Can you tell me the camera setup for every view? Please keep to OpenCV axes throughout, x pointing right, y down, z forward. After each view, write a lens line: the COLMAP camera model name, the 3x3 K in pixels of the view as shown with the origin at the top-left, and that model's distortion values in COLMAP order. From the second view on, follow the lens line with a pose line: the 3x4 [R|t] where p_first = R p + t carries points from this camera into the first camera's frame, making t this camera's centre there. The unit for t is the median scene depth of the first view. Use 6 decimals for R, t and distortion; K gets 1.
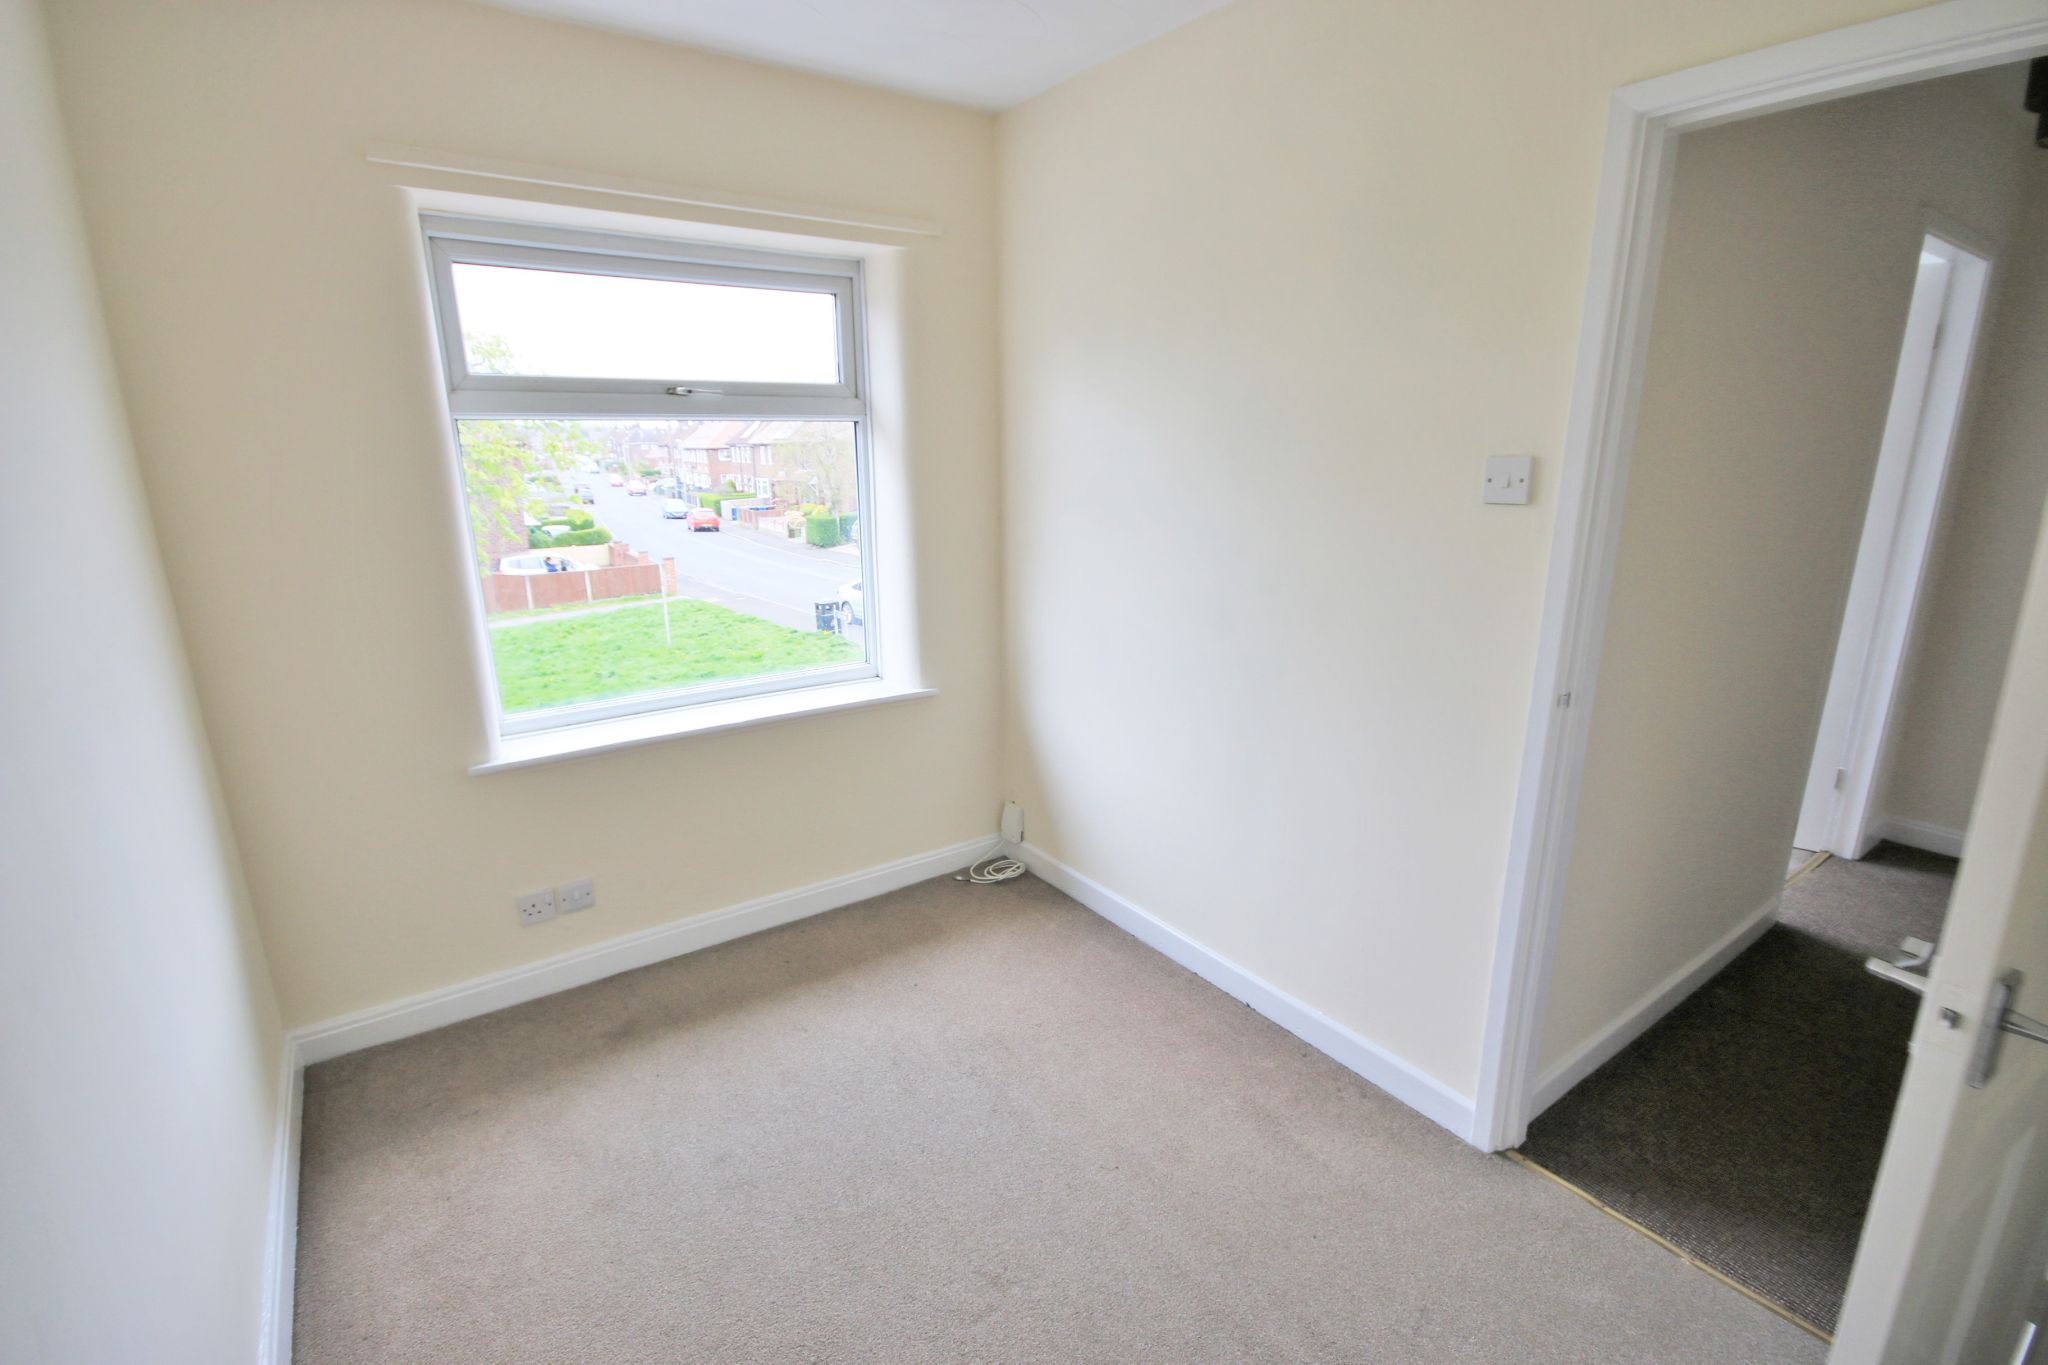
lens RADIAL K [[934.4, 0, 1019.3], [0, 934.4, 701.4], [0, 0, 1]] dist [-0.003870, -0.000386]
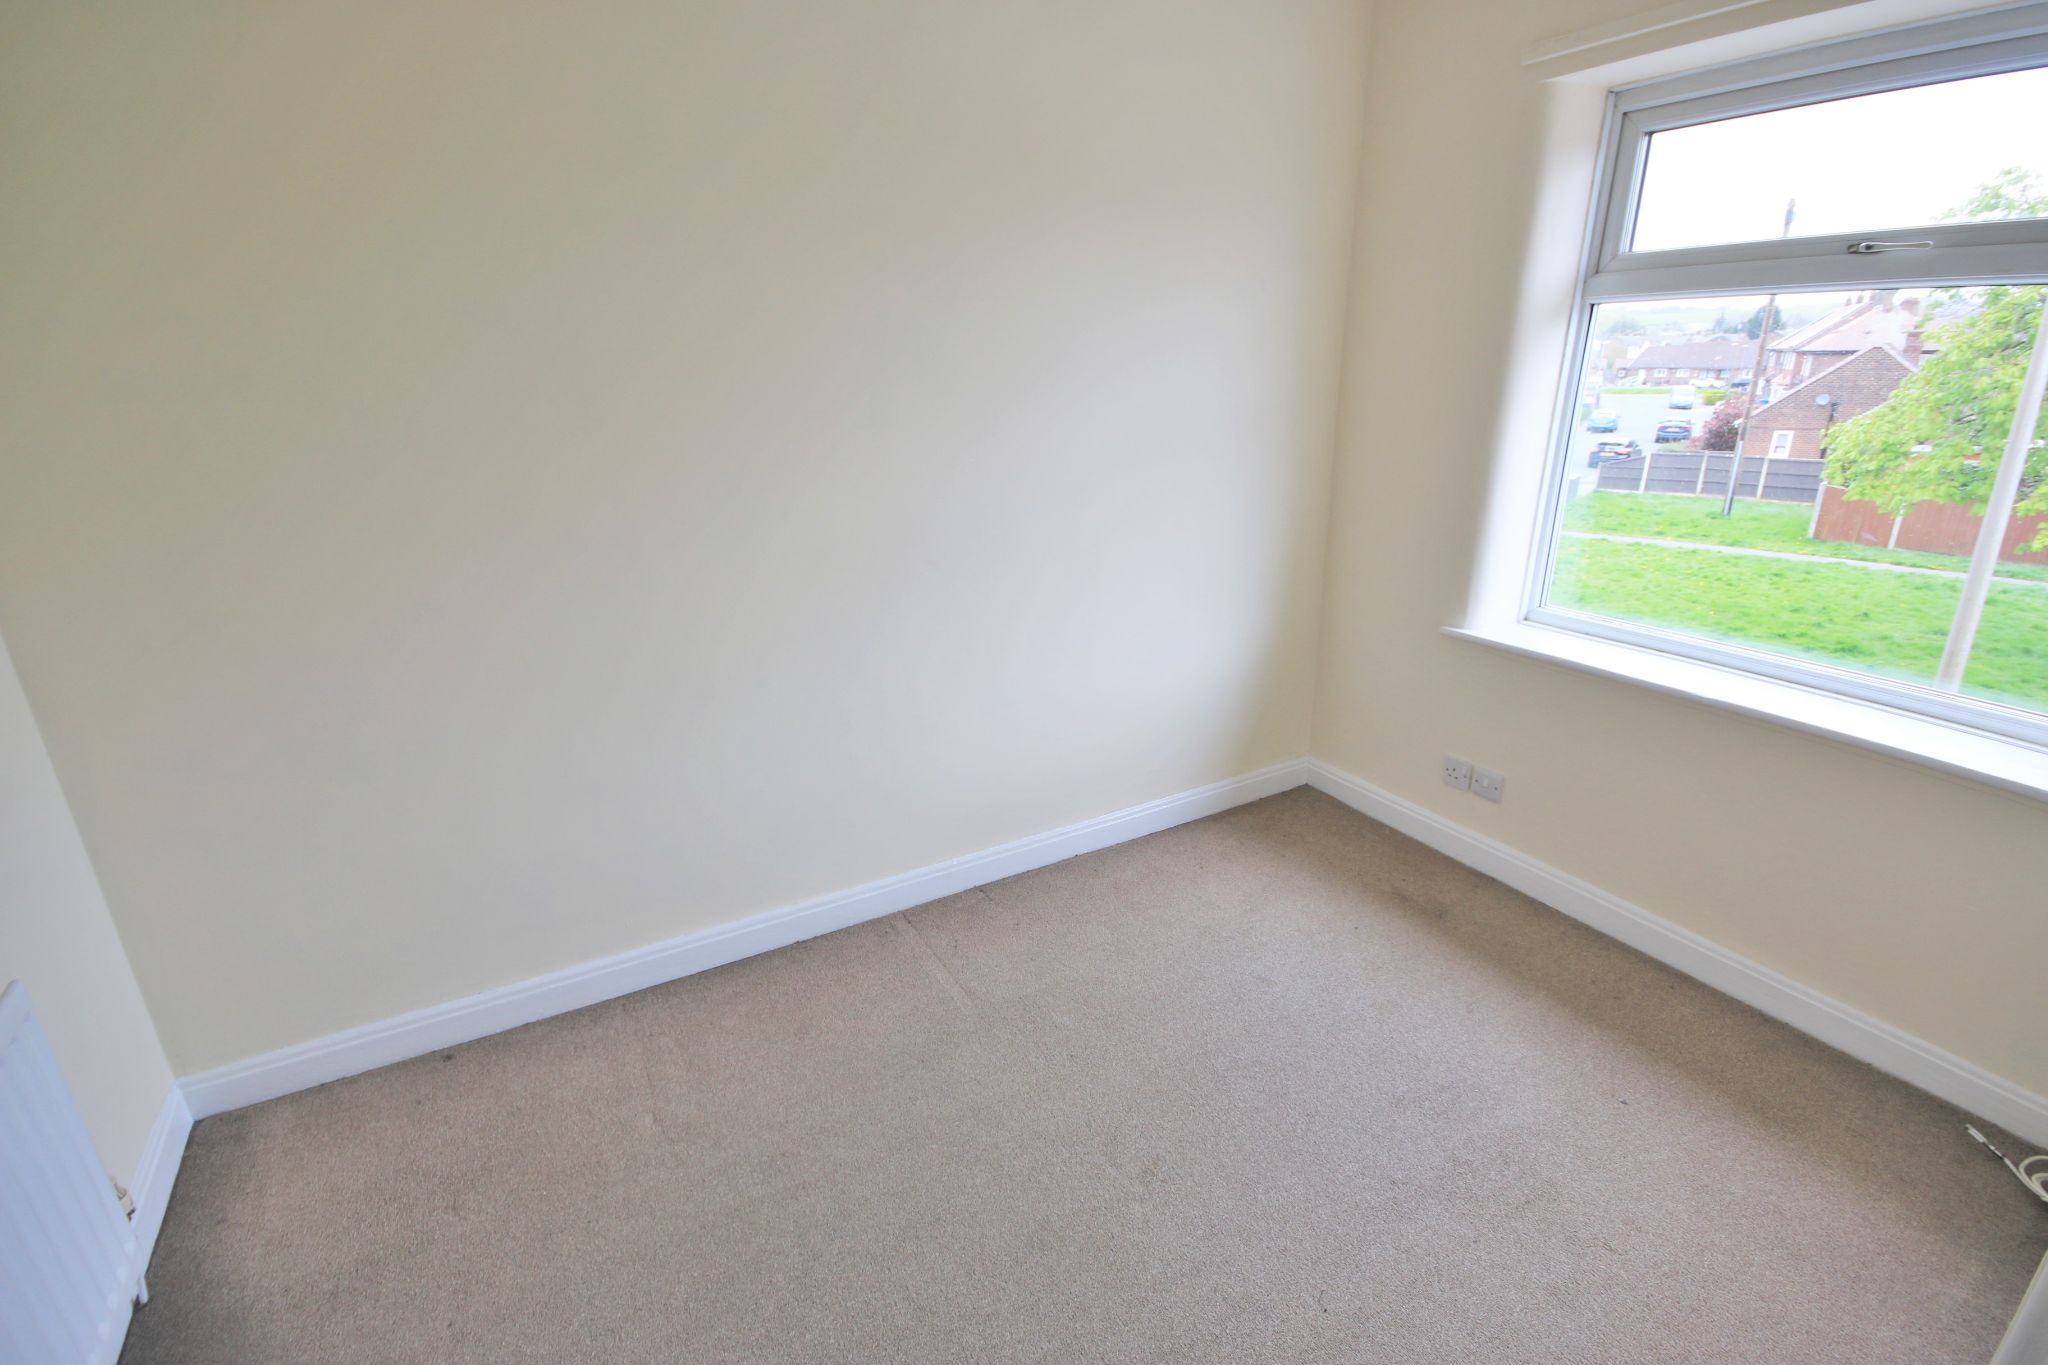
lens RADIAL K [[934.4, 0, 1019.3], [0, 934.4, 701.4], [0, 0, 1]] dist [-0.003870, -0.000386]
pose [[-0.092481, 0.355906, -0.929935, 0.557737], [-0.250534, 0.895573, 0.367670, -0.137176], [0.963680, 0.266983, 0.006343, 0.525871]]
